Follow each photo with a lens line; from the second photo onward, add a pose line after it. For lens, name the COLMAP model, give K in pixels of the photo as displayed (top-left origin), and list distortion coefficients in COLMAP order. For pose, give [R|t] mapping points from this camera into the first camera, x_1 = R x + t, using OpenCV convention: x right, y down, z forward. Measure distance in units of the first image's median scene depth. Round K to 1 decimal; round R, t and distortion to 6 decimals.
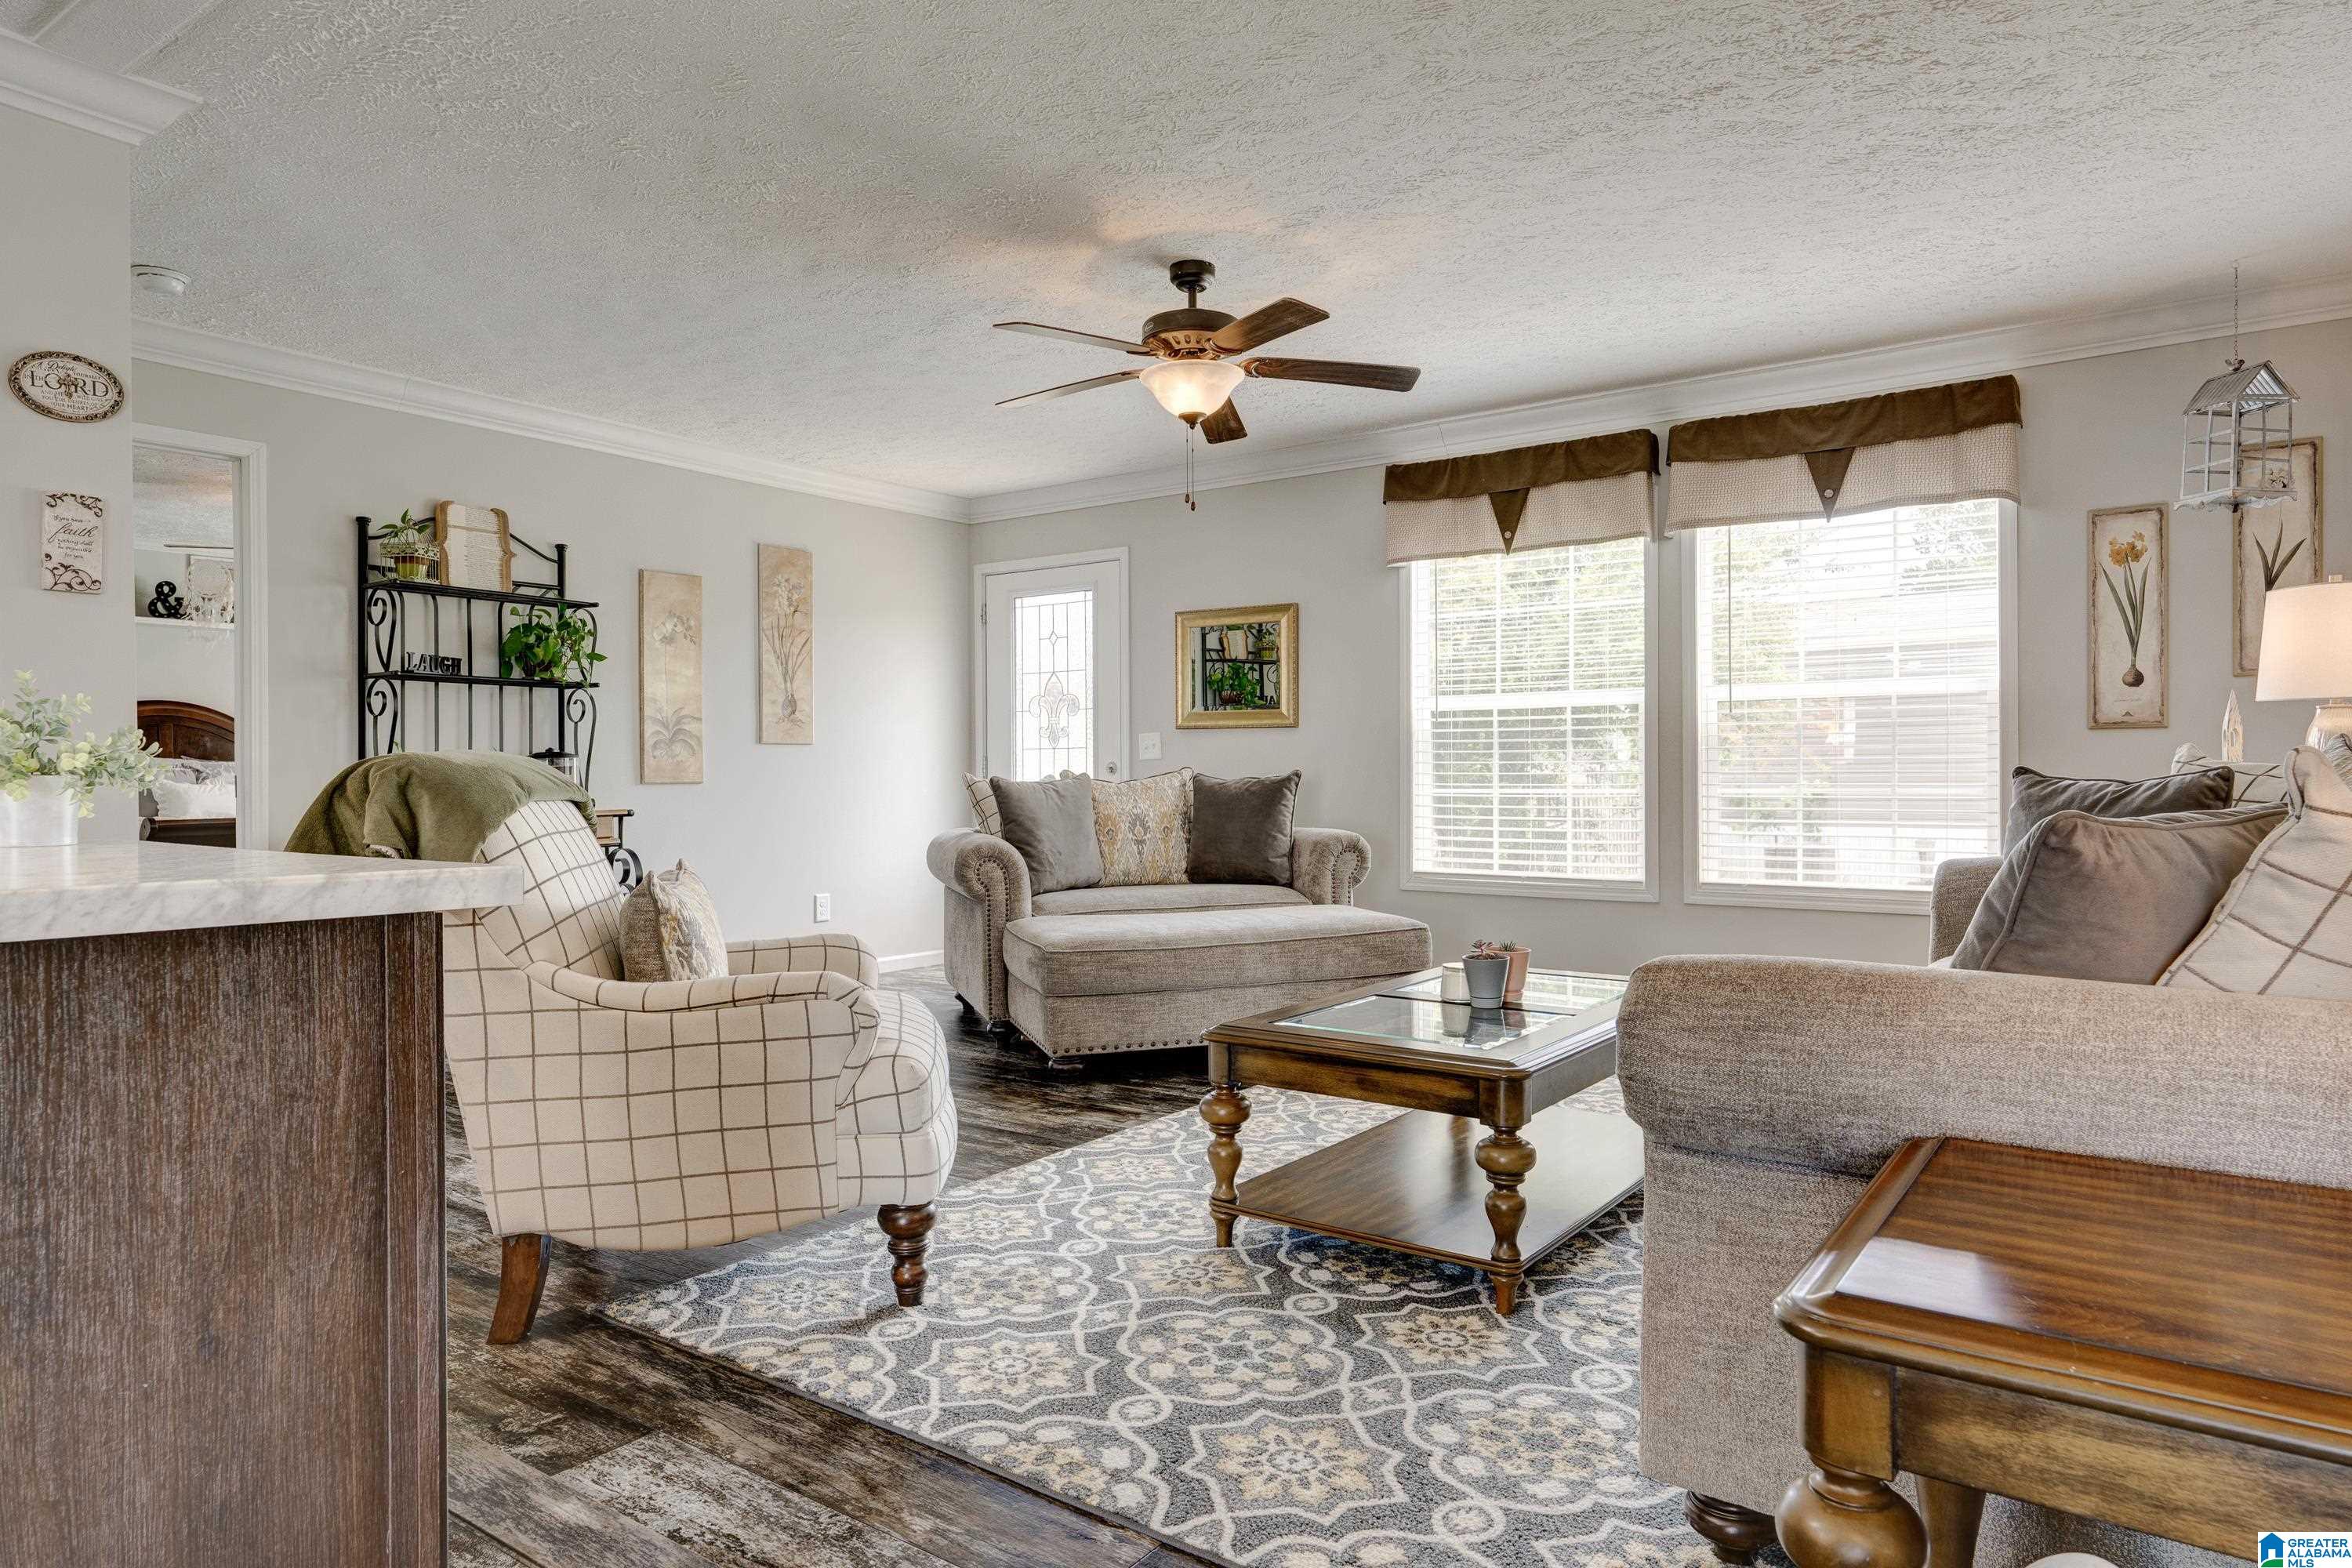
lens RADIAL K [[1407.5, 0, 1168.1], [0, 1407.5, 789.1], [0, 0, 1]] dist [-0.003050, 0.001140]
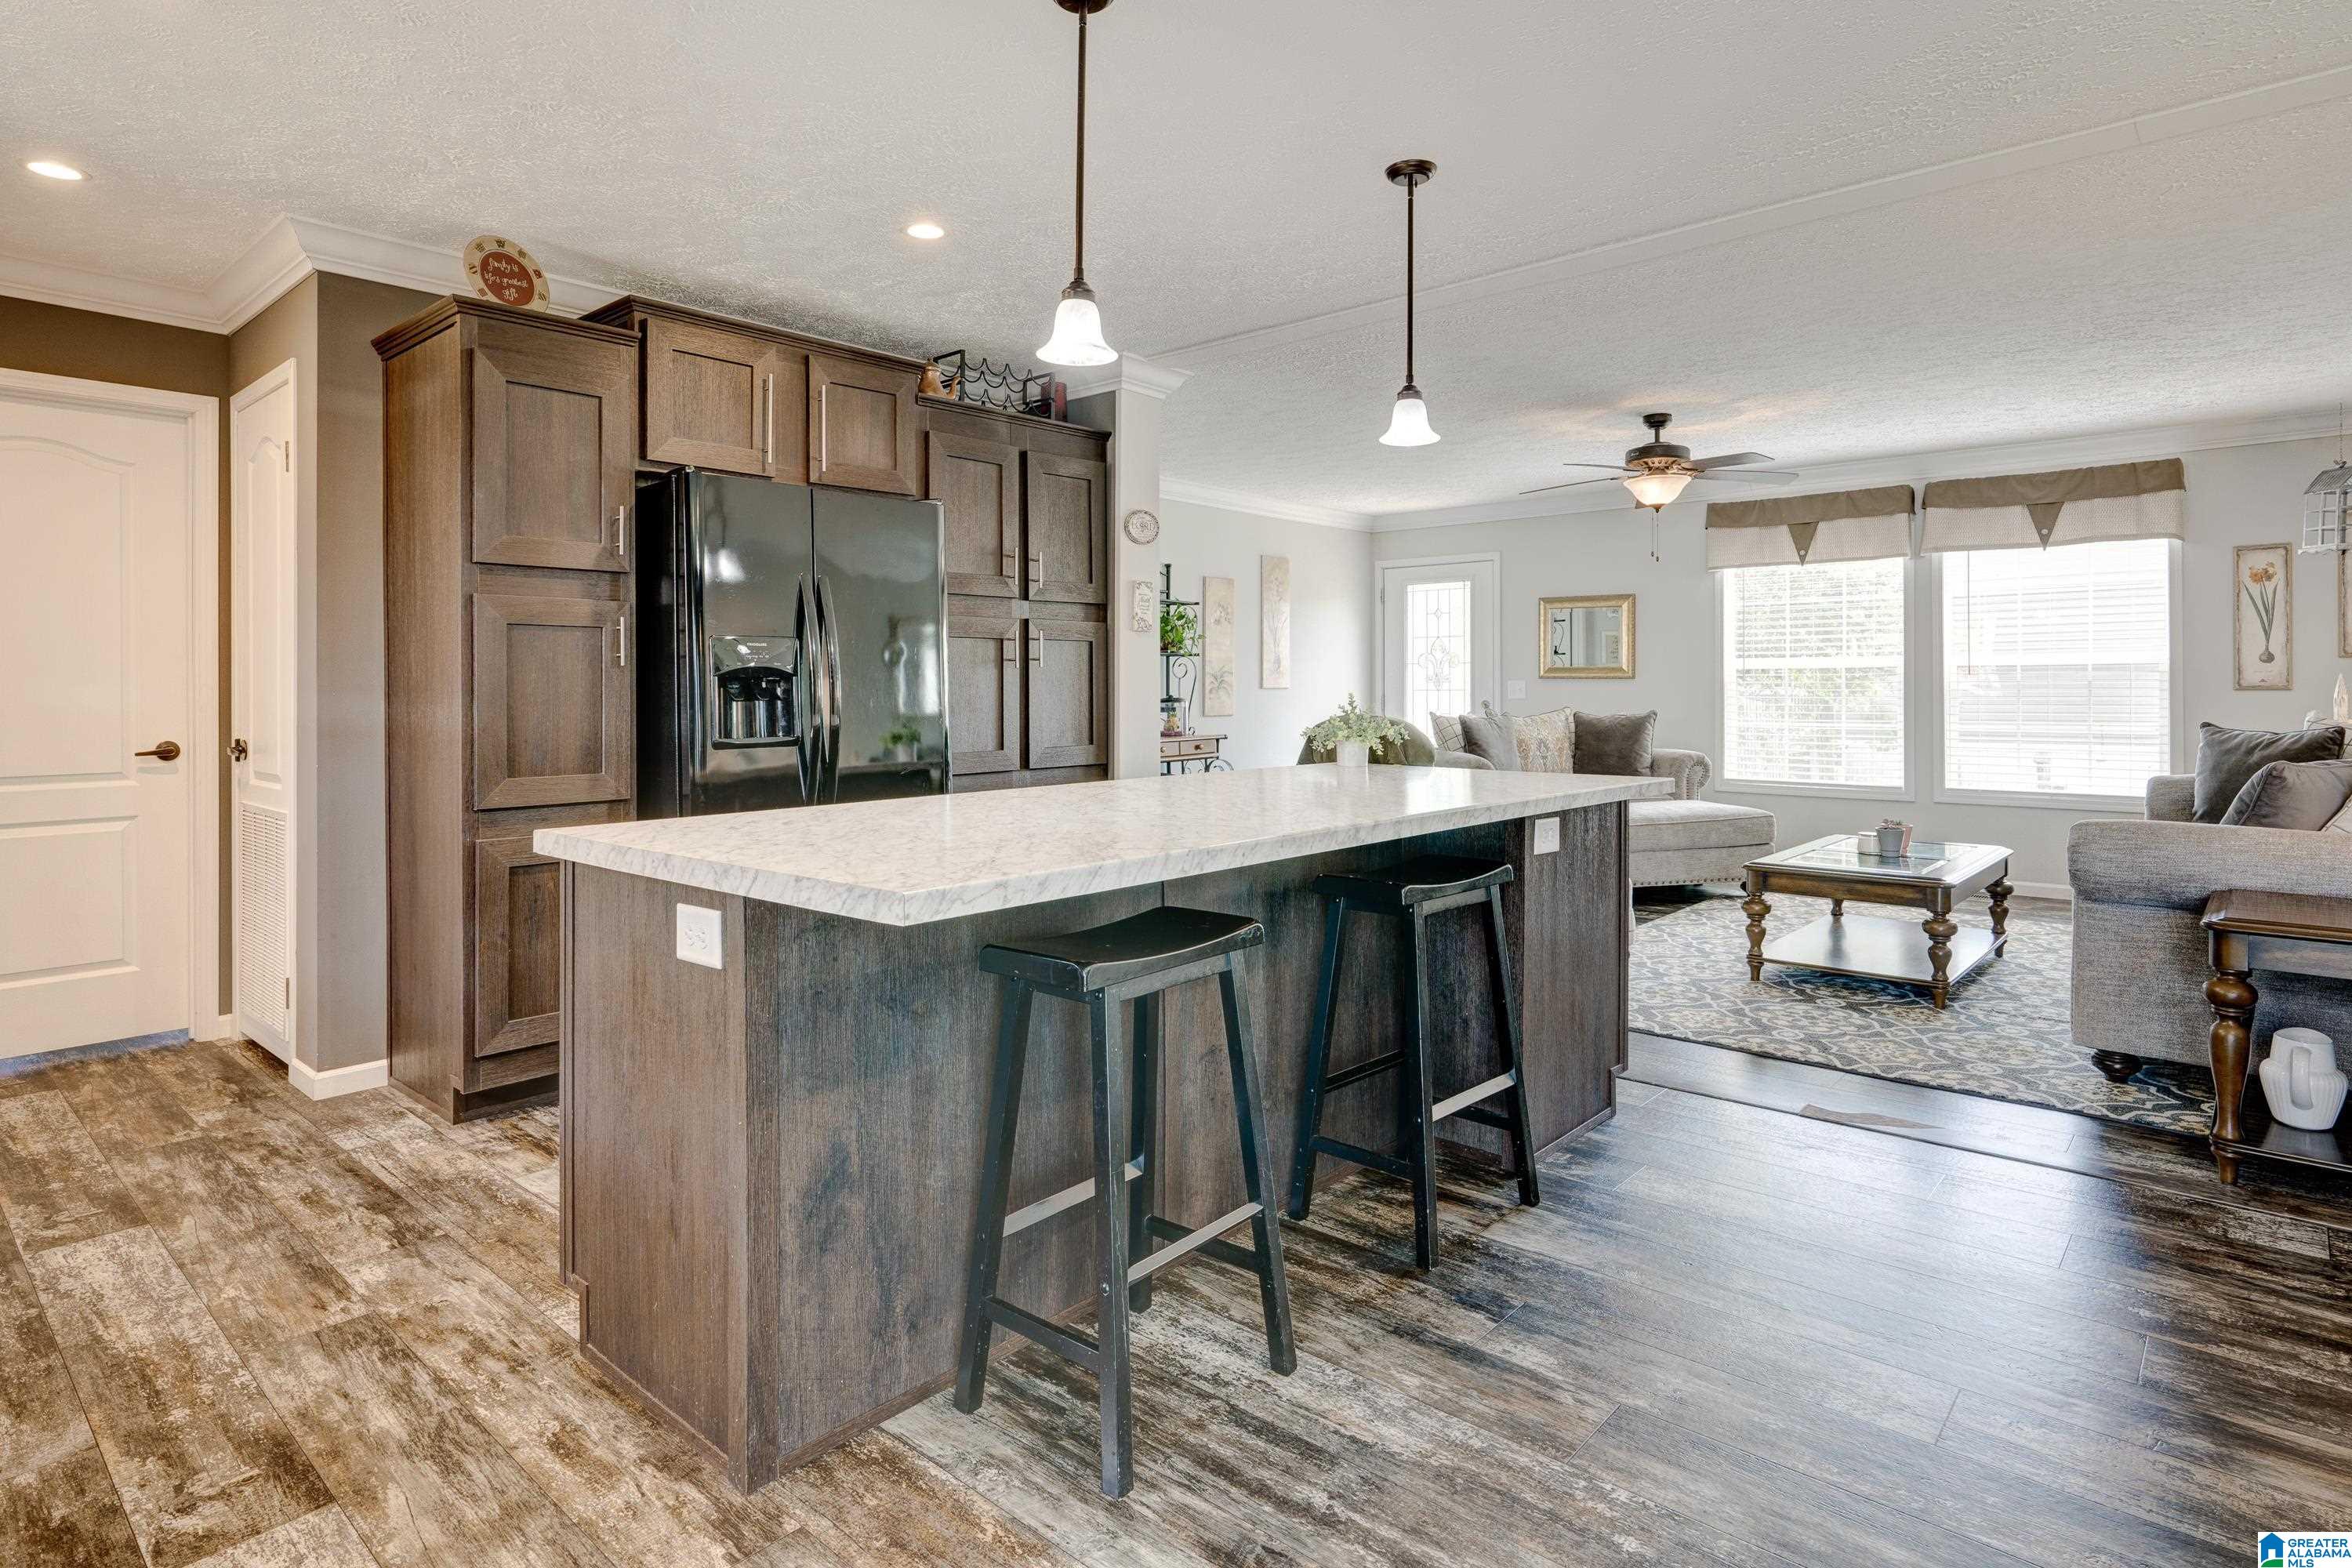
lens RADIAL K [[1222.3, 0, 1194.3], [0, 1222.3, 690.7], [0, 0, 1]] dist [0.000864, 0.001245]
pose [[0.994947, 0.002990, -0.100356, -0.280532], [-0.004051, 0.999938, -0.010369, -0.020080], [0.100318, 0.010723, 0.994898, -0.363337]]
